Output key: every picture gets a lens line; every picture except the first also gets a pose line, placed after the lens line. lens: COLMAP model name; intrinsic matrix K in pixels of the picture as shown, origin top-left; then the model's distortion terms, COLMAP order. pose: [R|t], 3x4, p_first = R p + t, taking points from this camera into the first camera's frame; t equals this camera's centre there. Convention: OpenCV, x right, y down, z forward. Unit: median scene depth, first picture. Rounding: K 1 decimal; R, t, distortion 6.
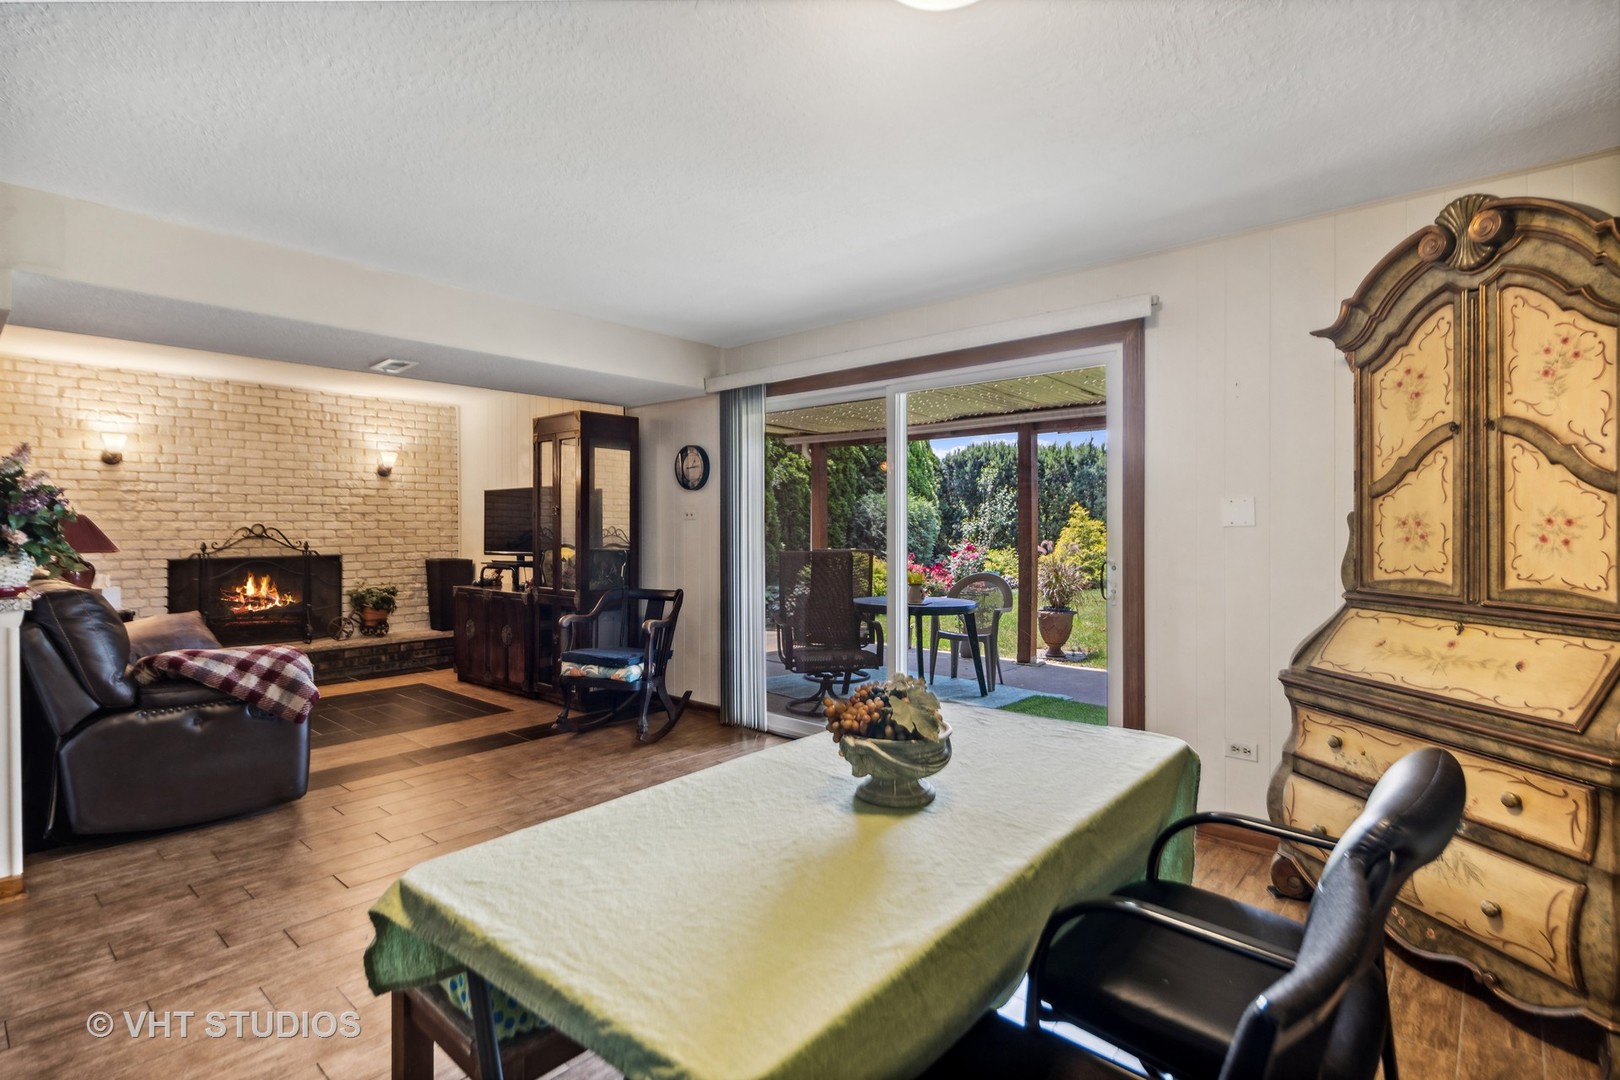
lens RADIAL K [[788.0, 0, 820.7], [0, 788.0, 531.2], [0, 0, 1]] dist [0.005476, -0.005593]
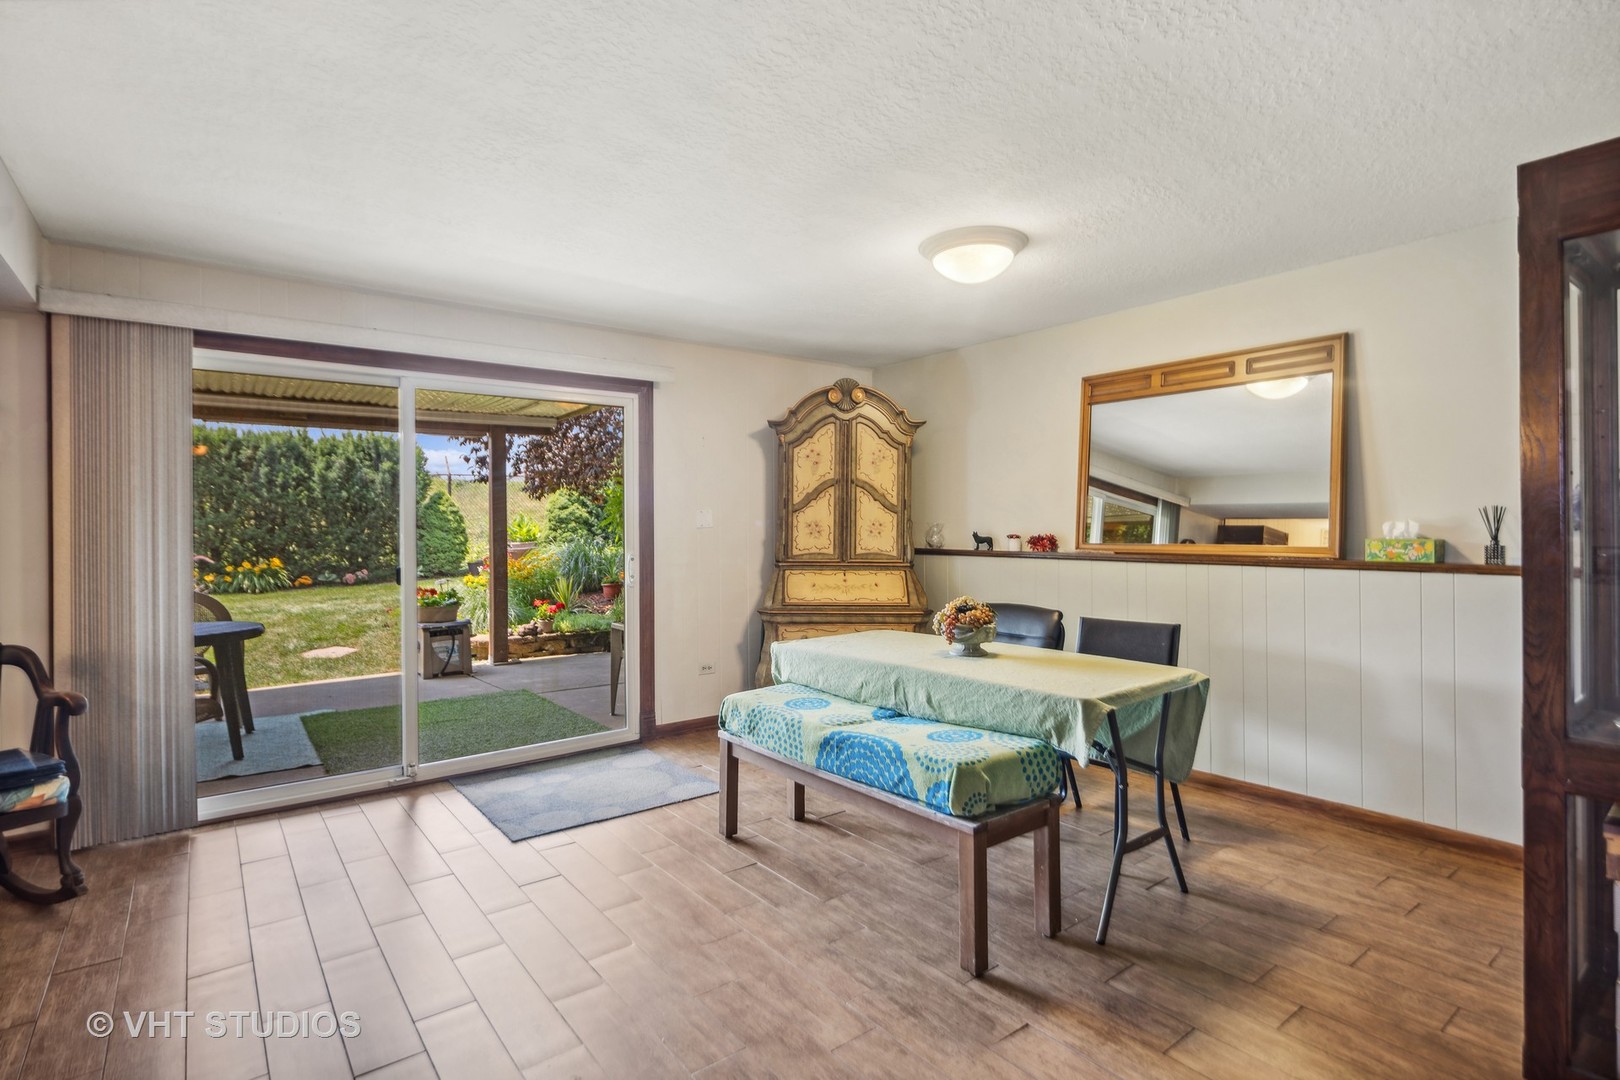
lens RADIAL K [[788.0, 0, 804.7], [0, 788.0, 527.1], [0, 0, 1]] dist [0.005476, -0.005593]
pose [[0.190929, -0.001646, 0.981602, -0.543812], [0.012754, 0.999918, -0.000804, -0.001967], [-0.981521, 0.012673, 0.190935, 0.274092]]
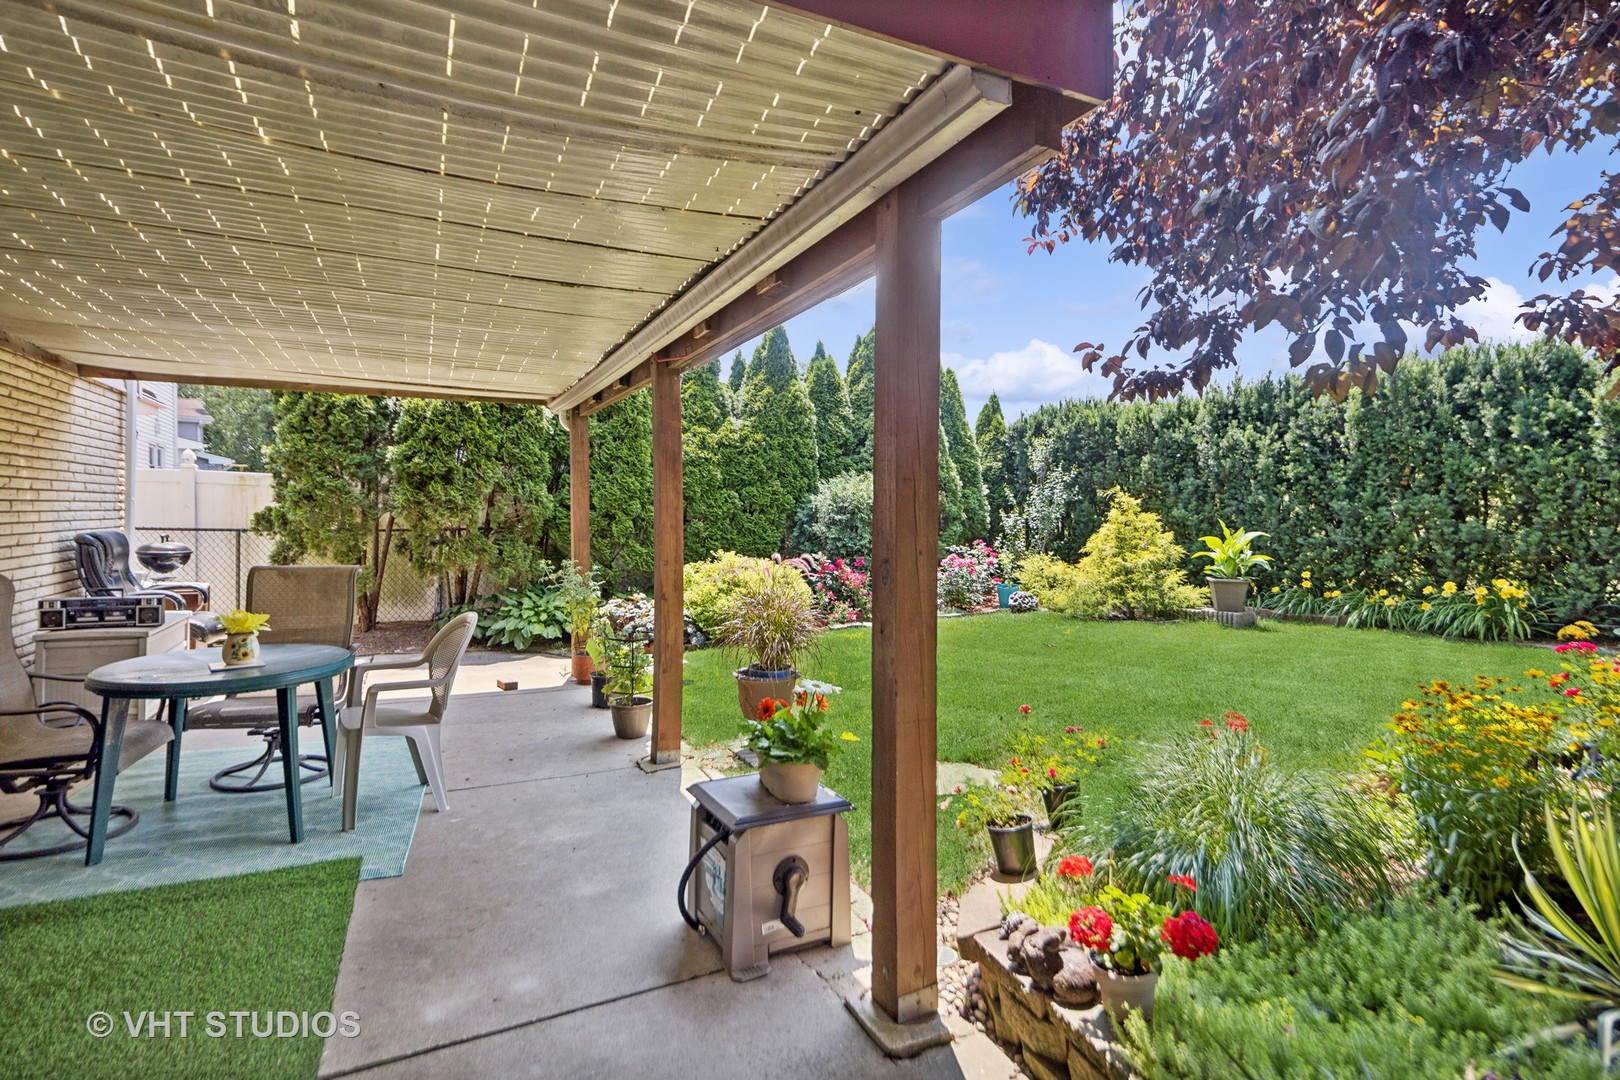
lens RADIAL K [[788.0, 0, 825.9], [0, 788.0, 535.6], [0, 0, 1]] dist [0.005476, -0.005593]
pose [[0.919223, 0.013715, -0.393499, 0.817723], [-0.003720, 0.999651, 0.026152, -0.025986], [0.393720, -0.022576, 0.918953, 0.678191]]
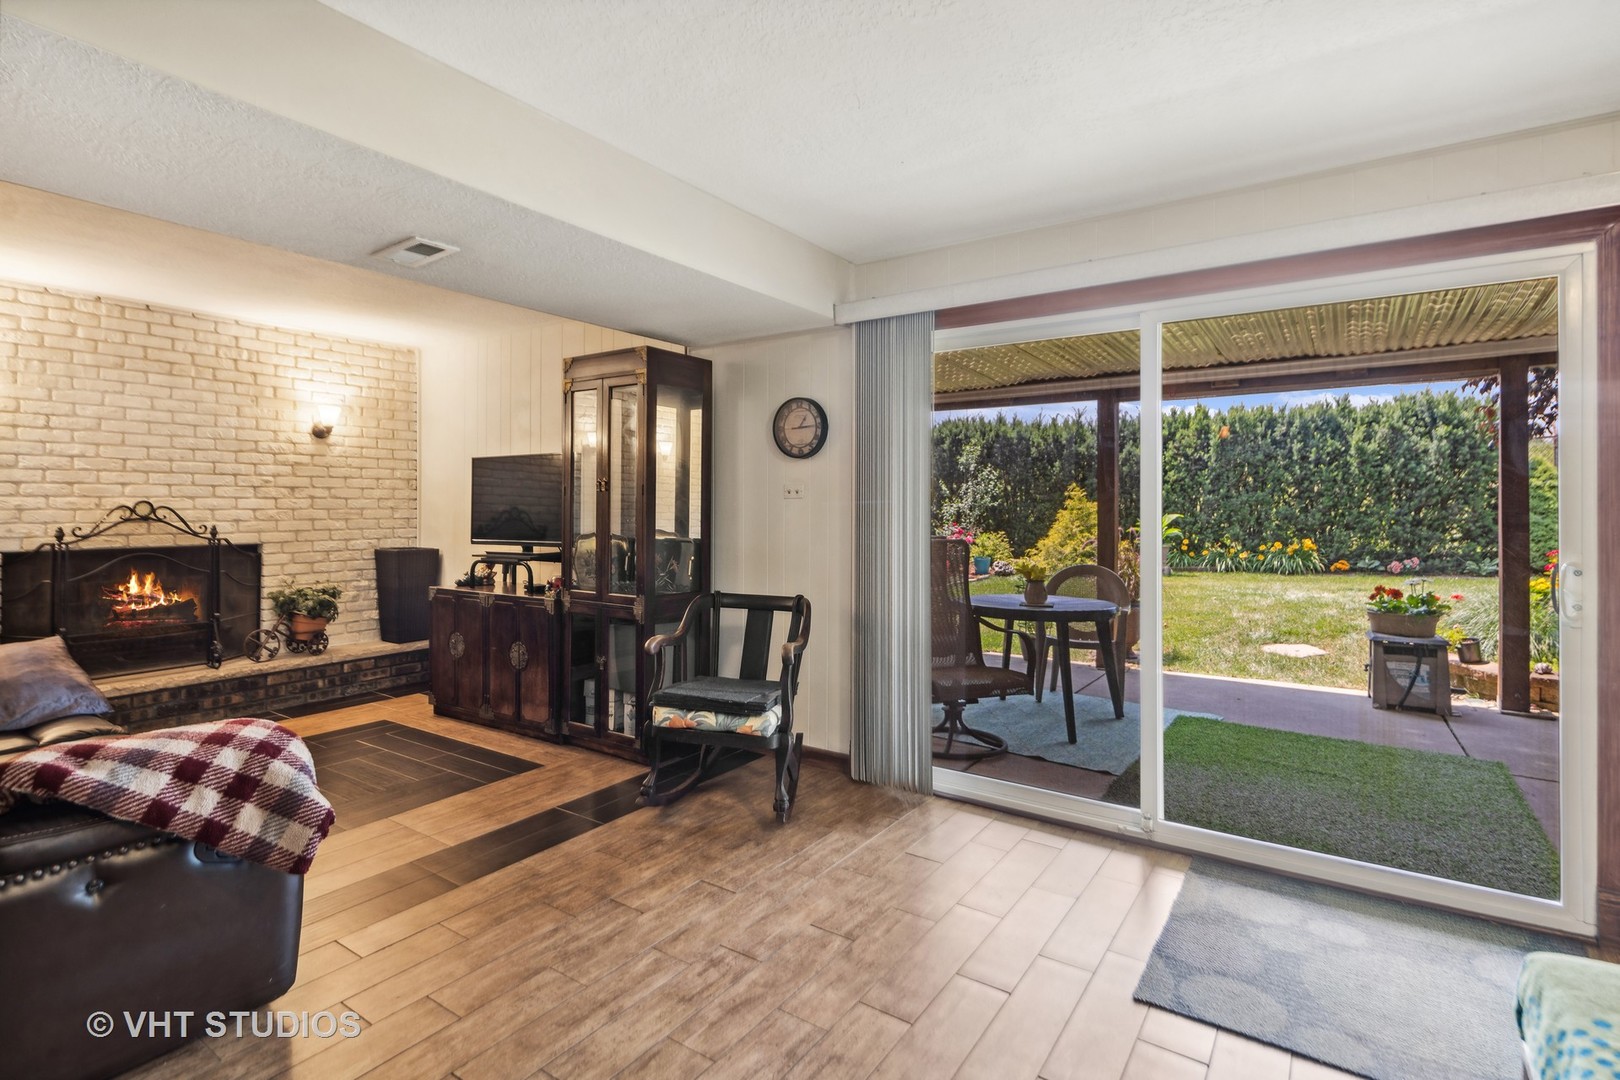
lens RADIAL K [[788.0, 0, 812.7], [0, 788.0, 503.4], [0, 0, 1]] dist [0.005476, -0.005593]
pose [[0.992568, 0.005480, 0.121572, -0.221809], [-0.004207, 0.999934, -0.010729, -0.002019], [-0.121622, 0.010138, 0.992525, 0.246593]]
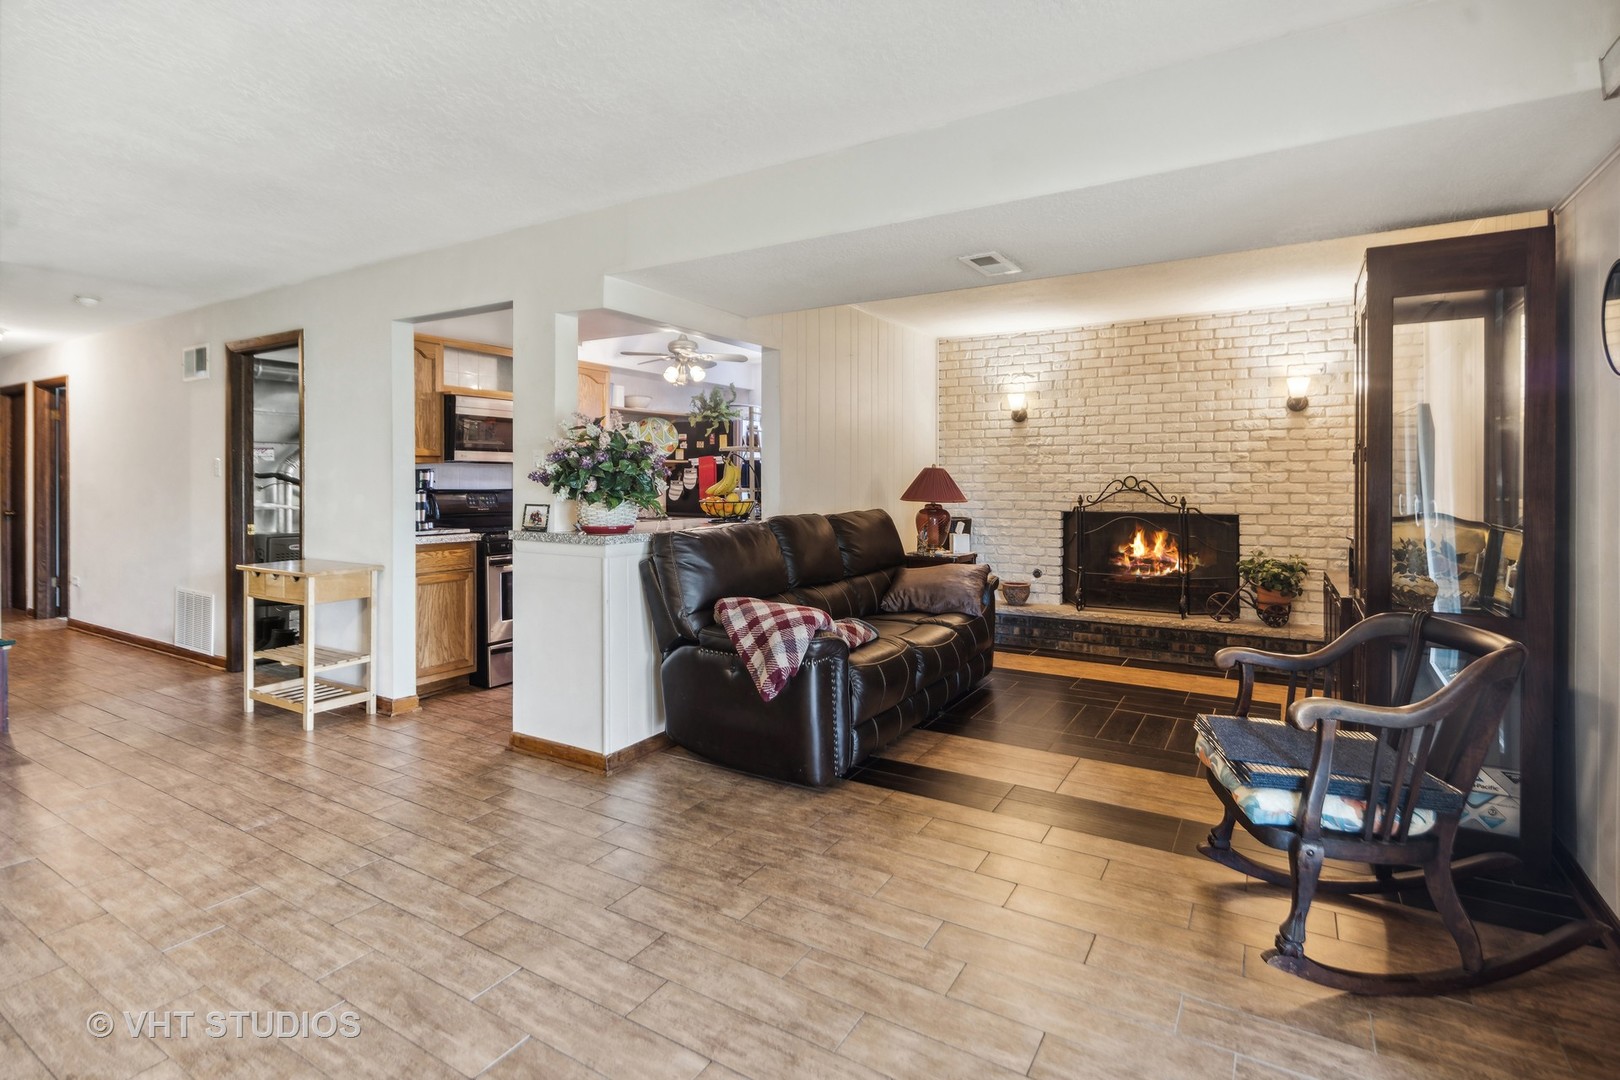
lens RADIAL K [[788.0, 0, 798.2], [0, 788.0, 477.8], [0, 0, 1]] dist [0.005476, -0.005593]
pose [[0.154247, -0.001872, -0.988031, 0.127276], [-0.006618, 0.999974, -0.002928, -0.002116], [0.988010, 0.006990, 0.154231, 0.520010]]
